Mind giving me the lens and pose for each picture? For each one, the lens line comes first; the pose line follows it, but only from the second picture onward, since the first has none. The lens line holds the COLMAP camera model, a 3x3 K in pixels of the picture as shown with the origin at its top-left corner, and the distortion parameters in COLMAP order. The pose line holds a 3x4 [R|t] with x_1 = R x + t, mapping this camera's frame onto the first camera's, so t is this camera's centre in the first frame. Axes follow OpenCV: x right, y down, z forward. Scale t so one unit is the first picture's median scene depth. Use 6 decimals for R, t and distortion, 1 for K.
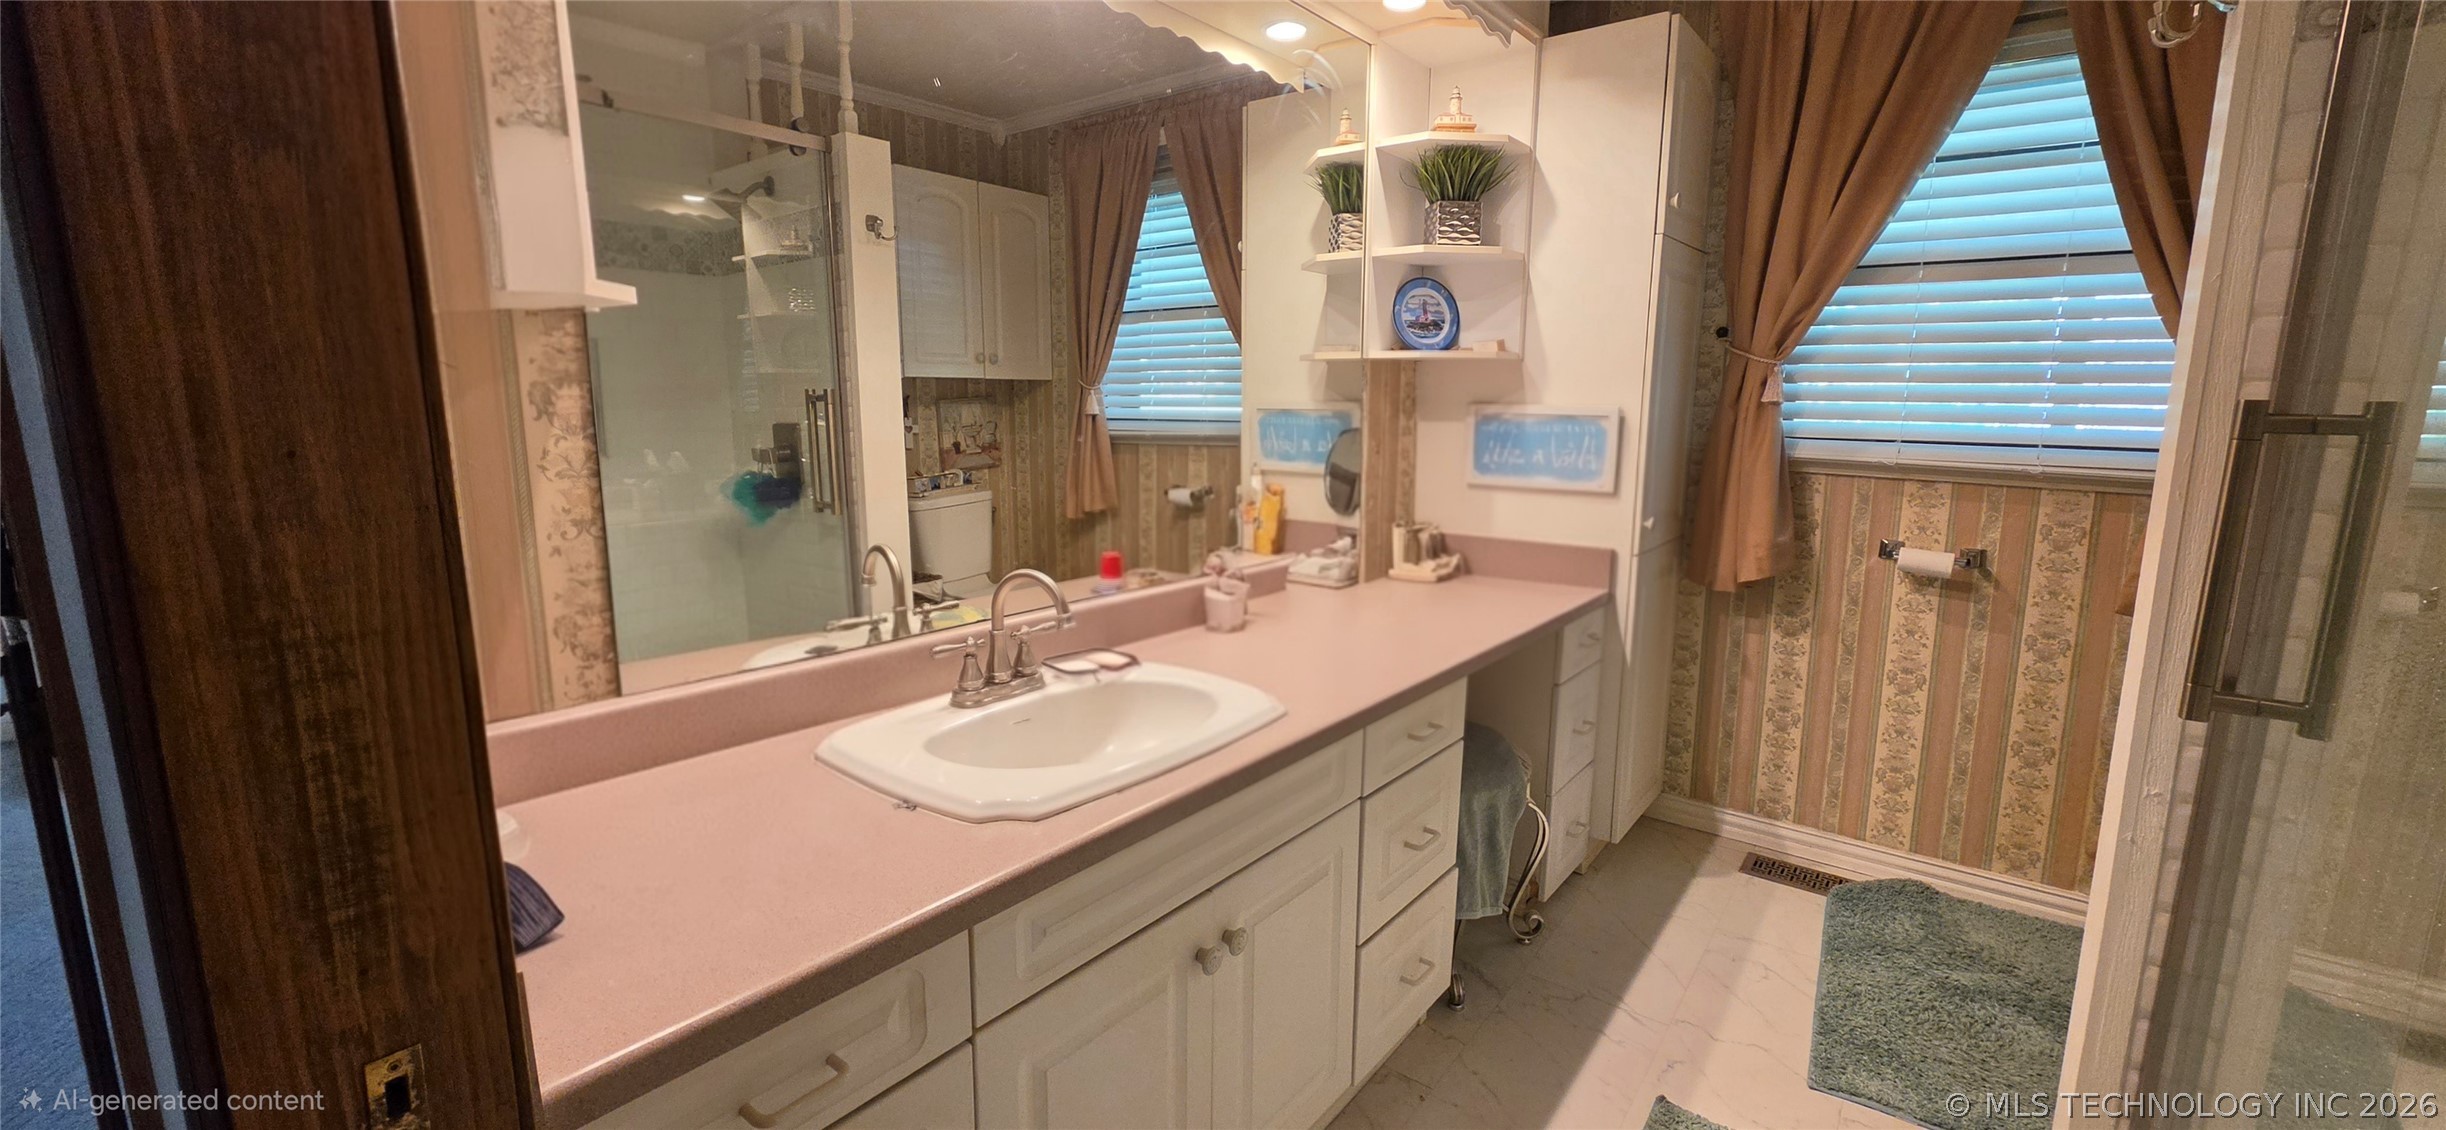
lens RADIAL K [[983.4, 0, 1216.7], [0, 983.4, 560.3], [0, 0, 1]] dist [0.000665, -0.000036]
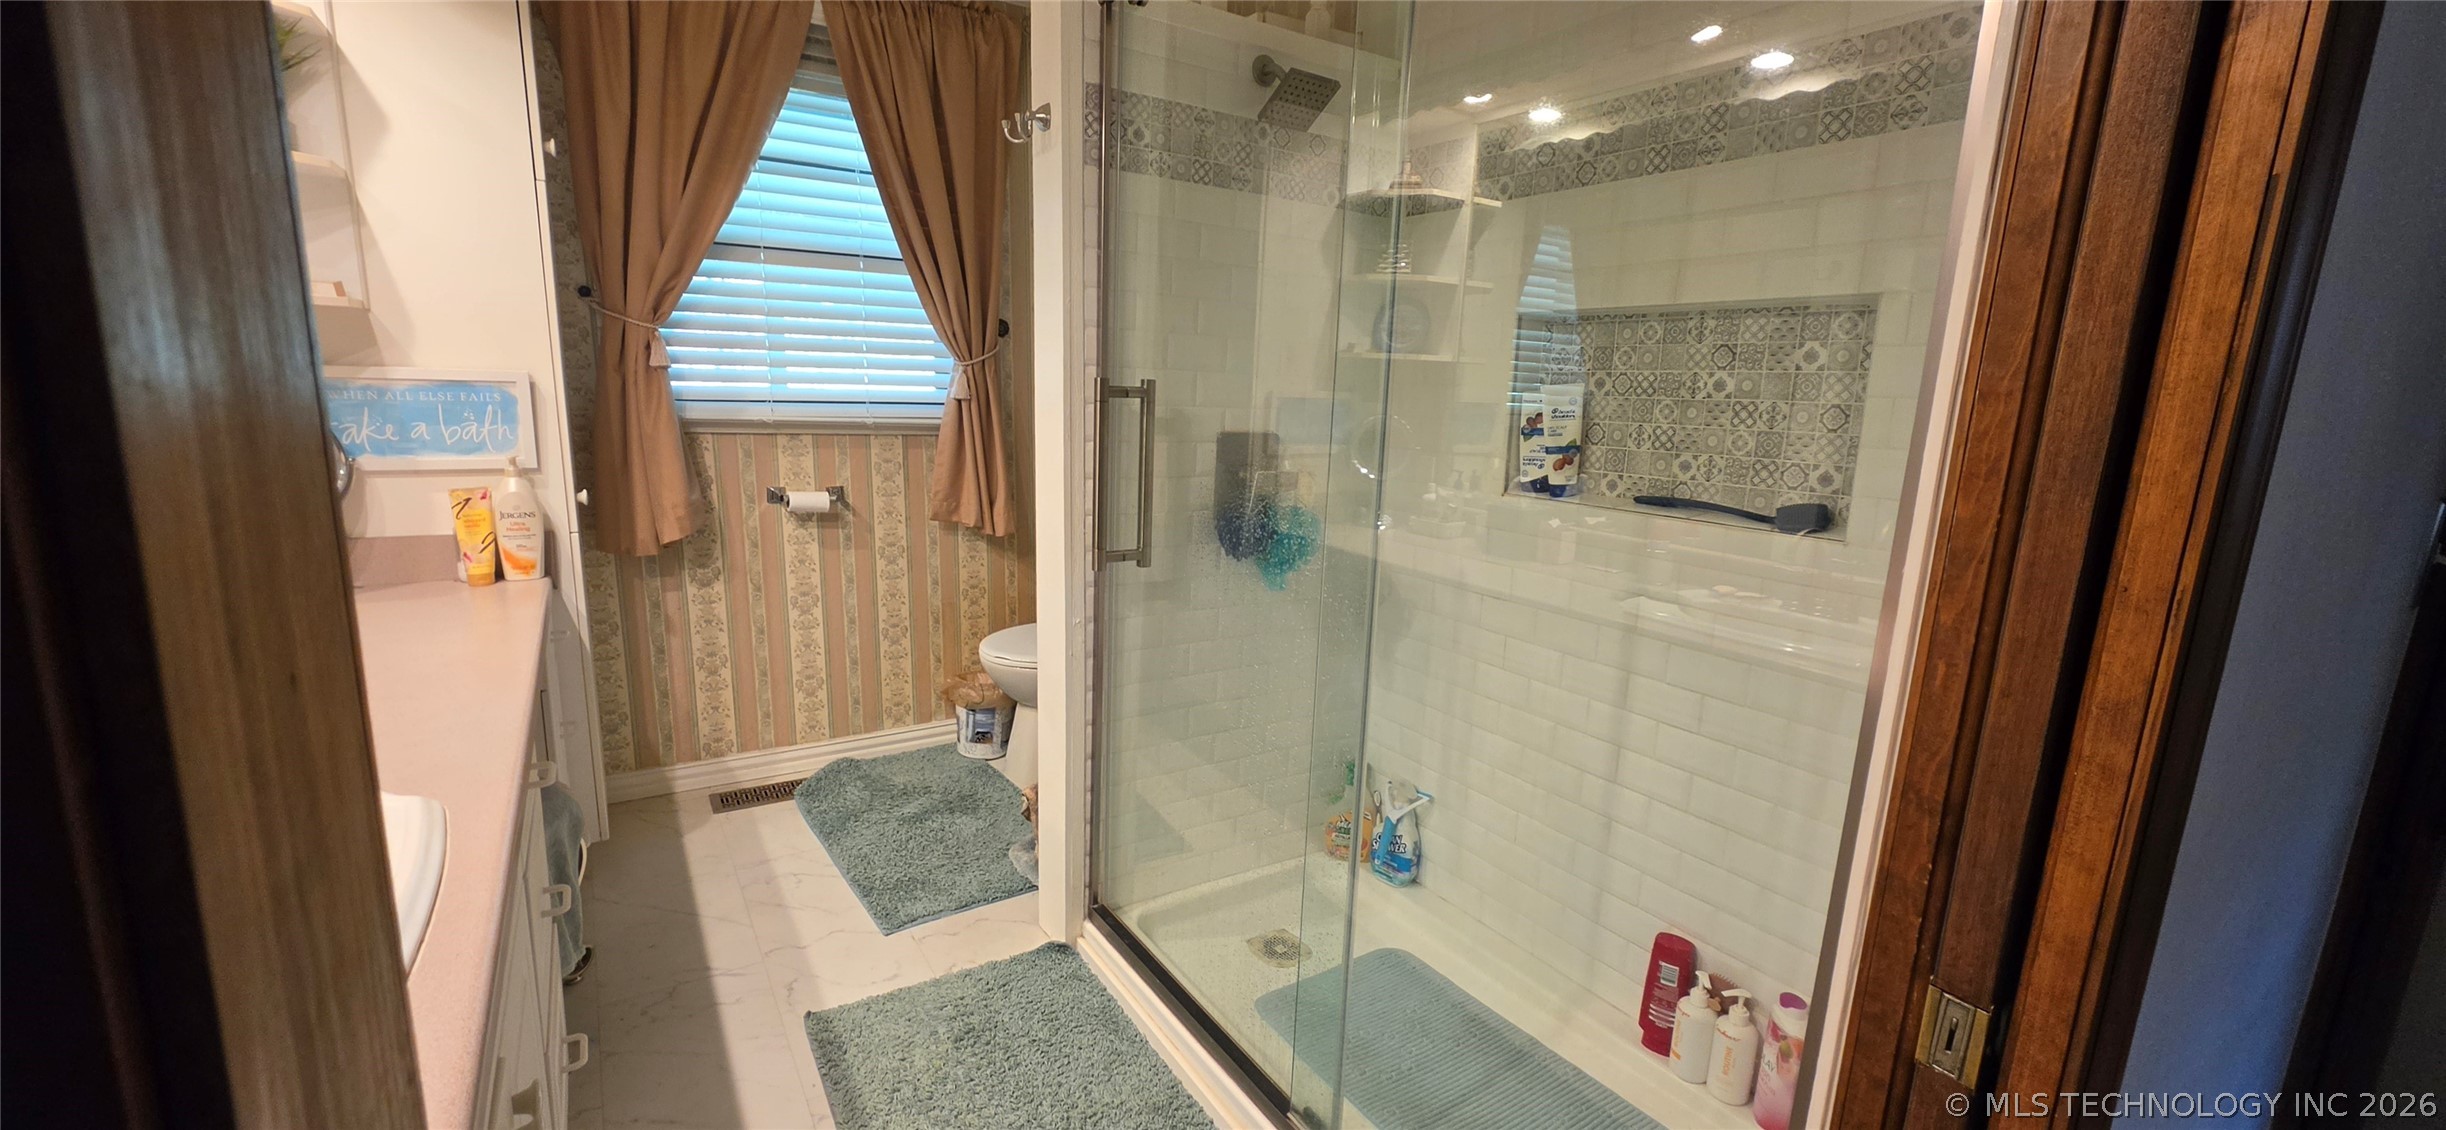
lens RADIAL K [[983.4, 0, 1216.7], [0, 983.4, 560.3], [0, 0, 1]] dist [0.000665, -0.000036]
pose [[0.325976, -0.177519, 0.928562, -0.235772], [0.129677, 0.981324, 0.142082, -0.032146], [-0.936442, 0.074097, 0.342908, 0.118613]]
